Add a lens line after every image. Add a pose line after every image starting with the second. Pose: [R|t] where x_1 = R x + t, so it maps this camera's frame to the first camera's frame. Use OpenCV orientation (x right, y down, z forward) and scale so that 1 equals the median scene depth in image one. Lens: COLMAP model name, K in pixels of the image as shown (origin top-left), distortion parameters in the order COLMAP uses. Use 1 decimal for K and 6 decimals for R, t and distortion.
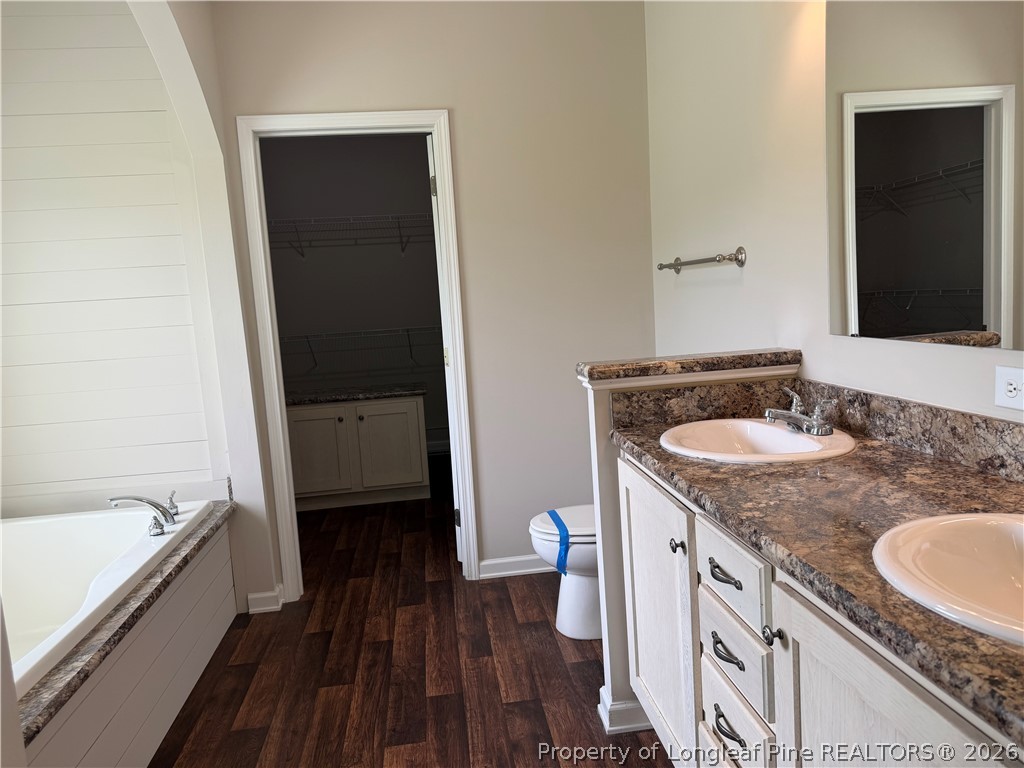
lens RADIAL K [[715.3, 0, 513.6], [0, 715.3, 382.4], [0, 0, 1]] dist [0.059088, -0.077559]
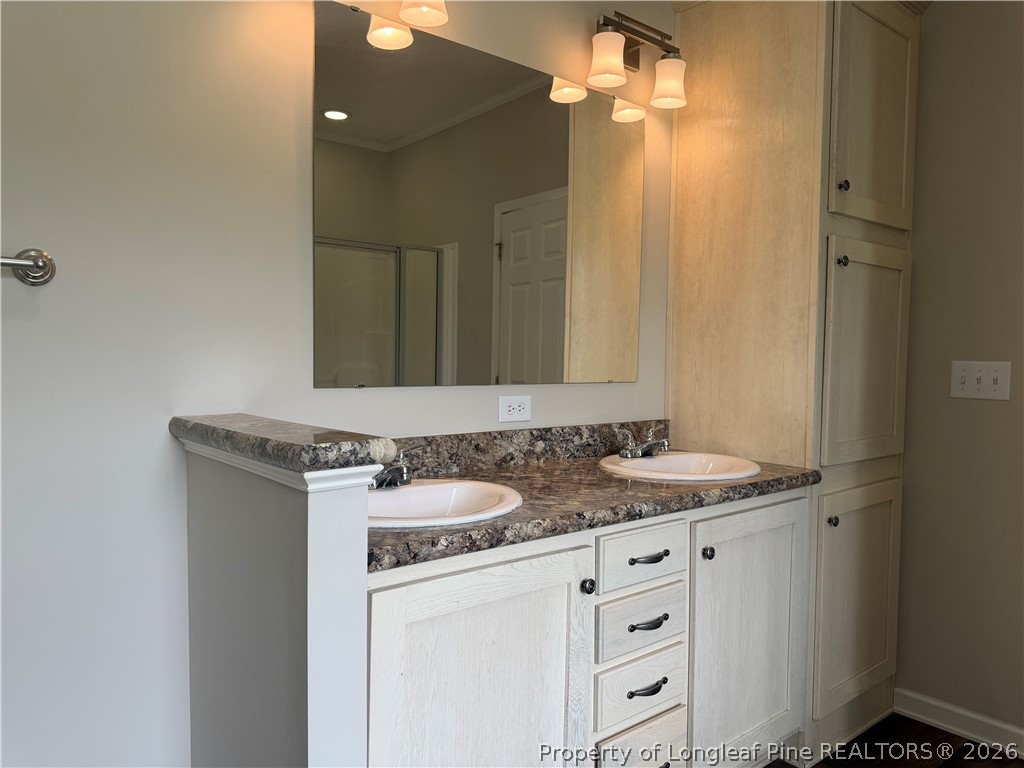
lens RADIAL K [[715.3, 0, 510.8], [0, 715.3, 383.8], [0, 0, 1]] dist [0.059088, -0.077559]
pose [[-0.531002, 0.019401, 0.847148, -0.582423], [0.119021, 0.991535, 0.051896, -0.115734], [-0.838970, 0.128385, -0.528816, 1.640858]]
